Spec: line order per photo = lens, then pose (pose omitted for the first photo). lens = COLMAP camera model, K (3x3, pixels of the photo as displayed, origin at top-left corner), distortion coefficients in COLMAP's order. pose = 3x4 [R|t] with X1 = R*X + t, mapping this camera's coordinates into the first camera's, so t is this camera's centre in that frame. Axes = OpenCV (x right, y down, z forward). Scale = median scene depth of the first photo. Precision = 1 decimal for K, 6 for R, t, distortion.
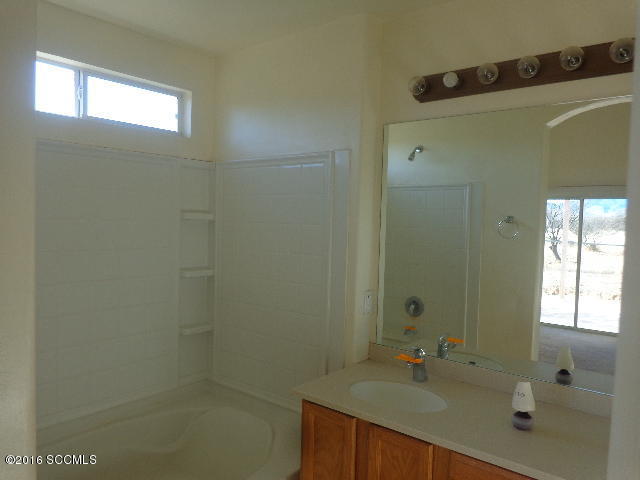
lens RADIAL K [[473.2, 0, 322.5], [0, 473.2, 239.6], [0, 0, 1]] dist [-0.004663, -0.000967]
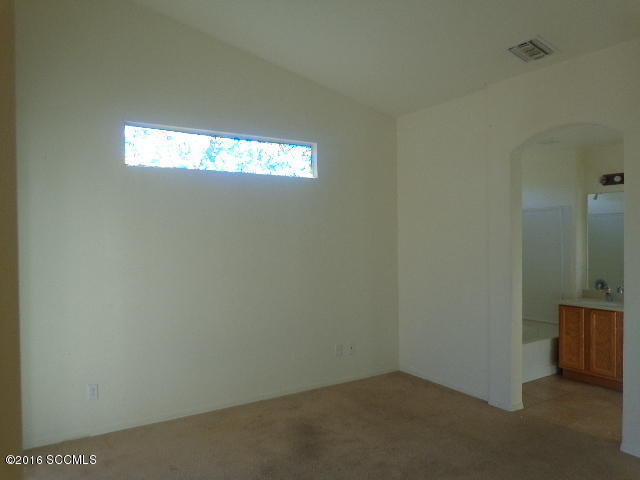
lens RADIAL K [[473.2, 0, 322.5], [0, 473.2, 239.6], [0, 0, 1]] dist [-0.004663, -0.000967]
pose [[0.950693, -0.037774, -0.307824, -0.400549], [0.025611, 0.998727, -0.043456, 0.049767], [0.309074, 0.033430, 0.950450, -1.622847]]
